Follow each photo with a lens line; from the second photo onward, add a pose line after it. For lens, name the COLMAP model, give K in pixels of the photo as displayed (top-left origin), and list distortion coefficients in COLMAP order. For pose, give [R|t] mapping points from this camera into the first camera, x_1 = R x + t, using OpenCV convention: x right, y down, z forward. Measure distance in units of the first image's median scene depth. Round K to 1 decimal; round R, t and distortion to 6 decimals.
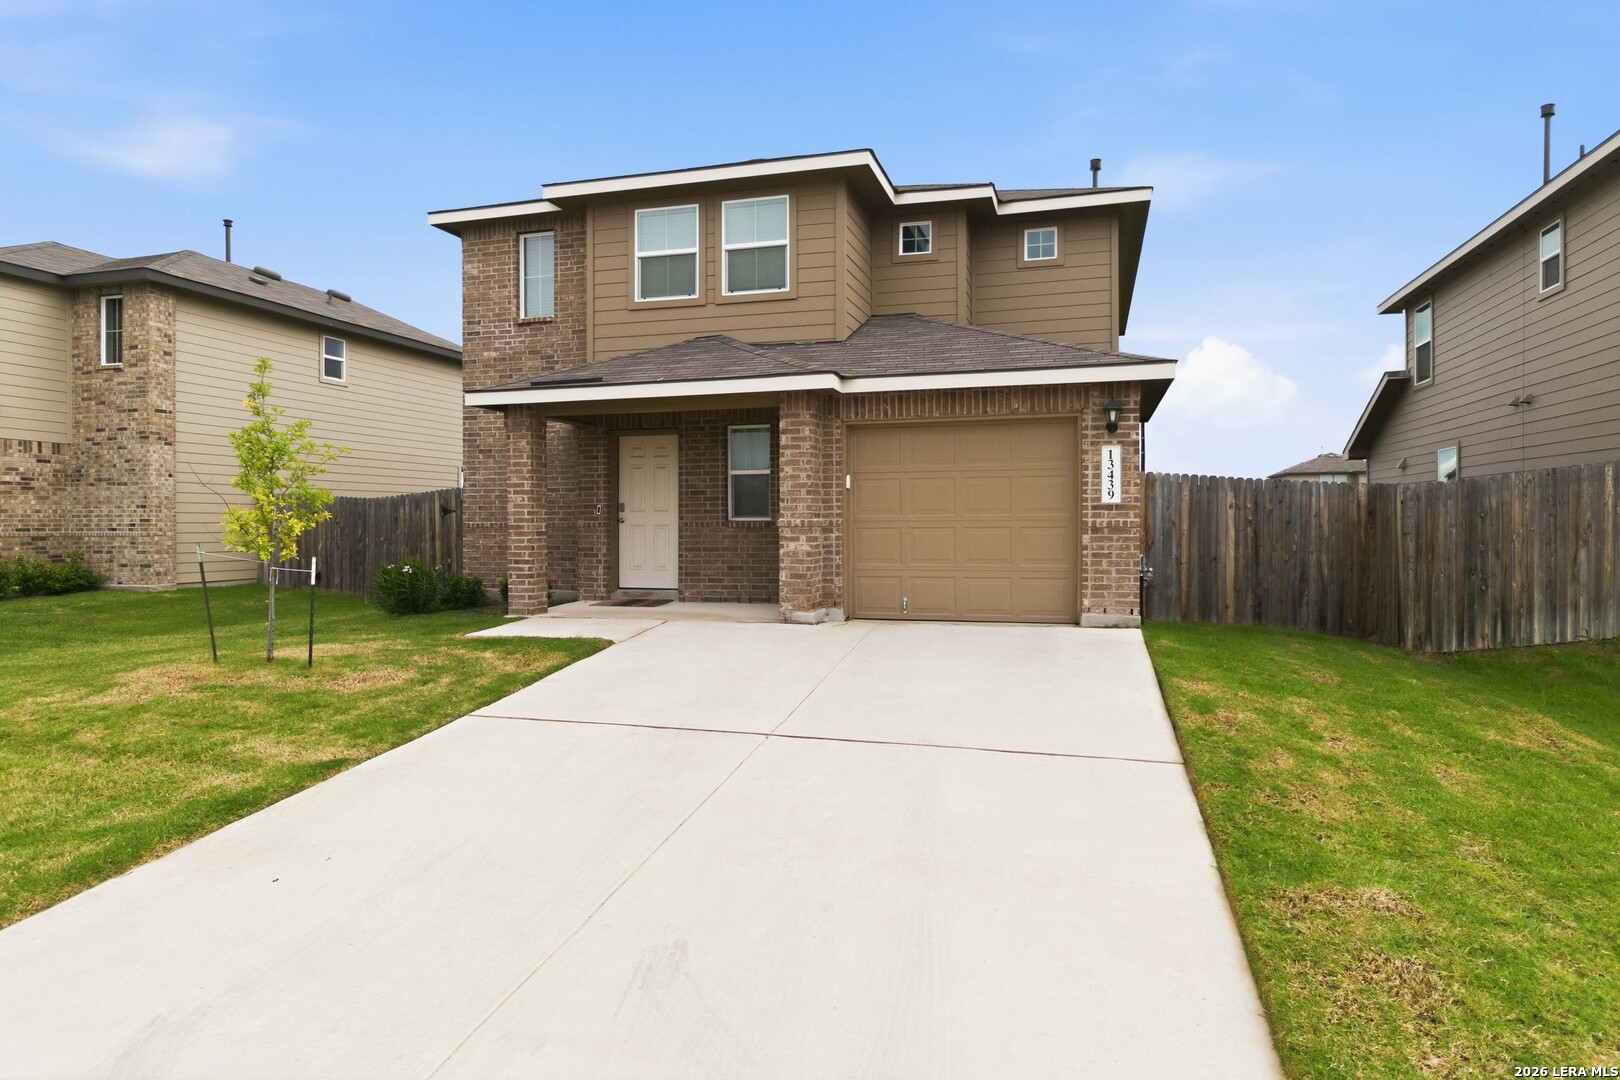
lens RADIAL K [[905.4, 0, 811.9], [0, 905.4, 544.3], [0, 0, 1]] dist [0.002130, -0.000657]
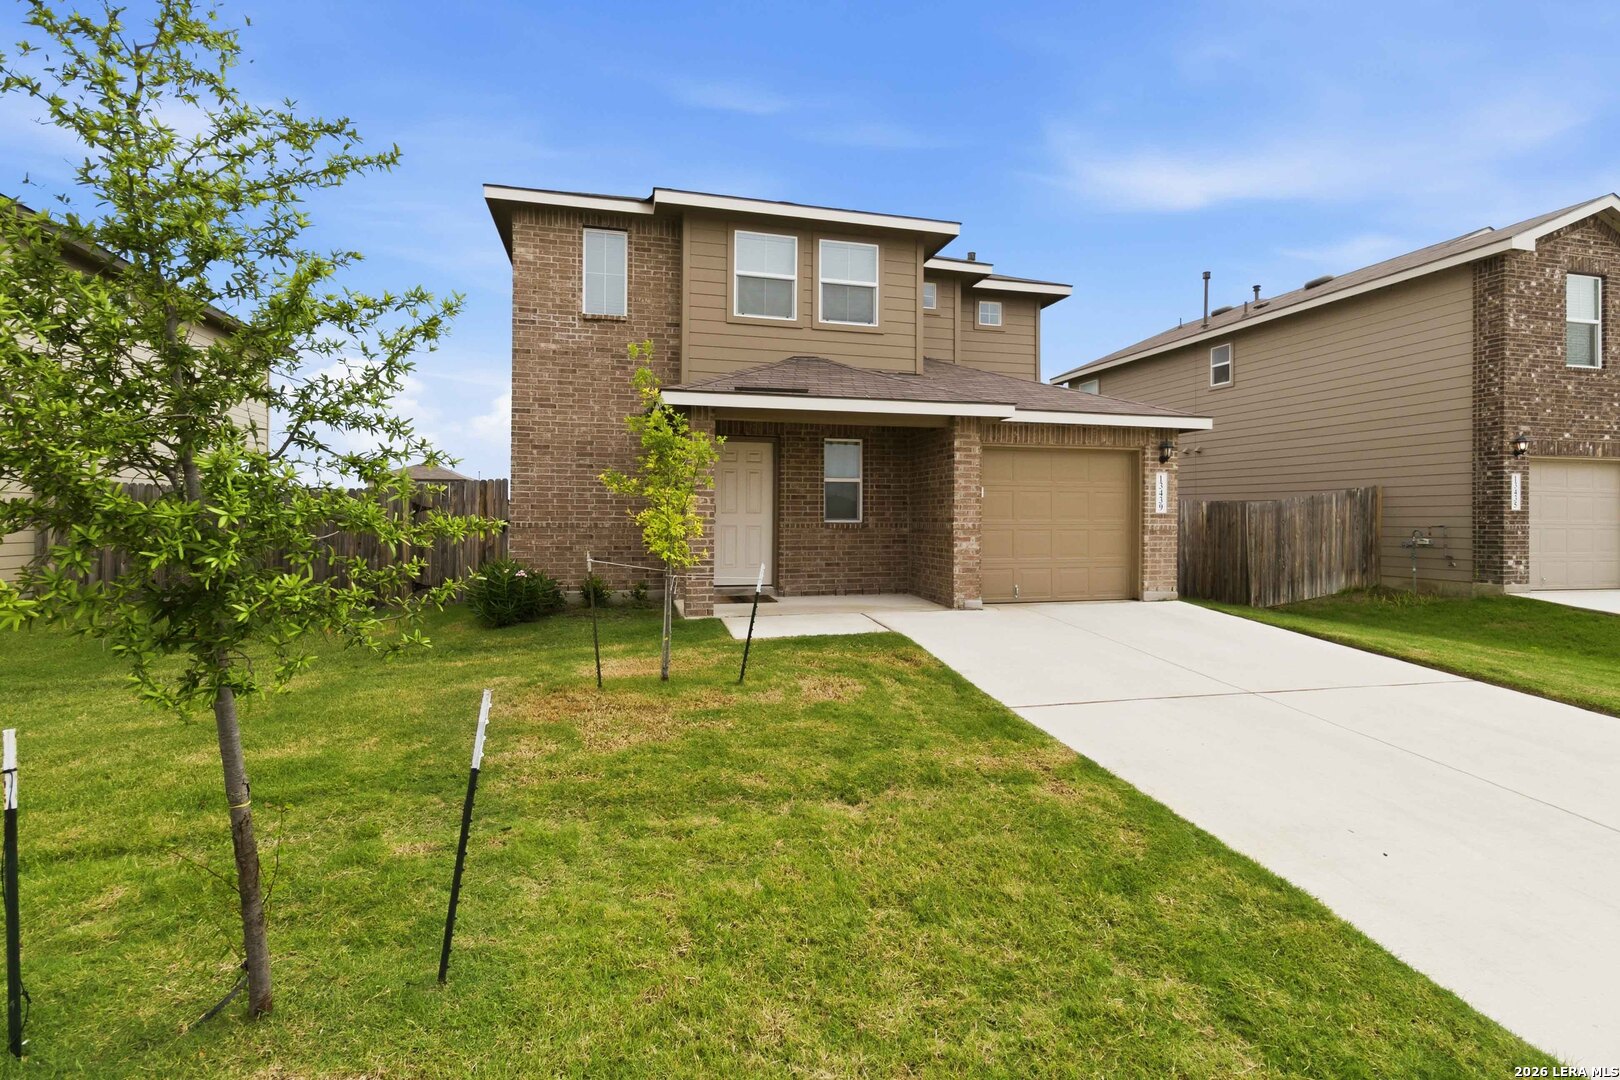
lens RADIAL K [[769.3, 0, 810.6], [0, 769.3, 526.4], [0, 0, 1]] dist [0.004634, 0.000590]
pose [[0.866110, 0.002846, 0.499845, -0.586297], [0.004451, 0.999900, -0.013405, -0.008464], [-0.499834, 0.013835, 0.866011, 0.182513]]
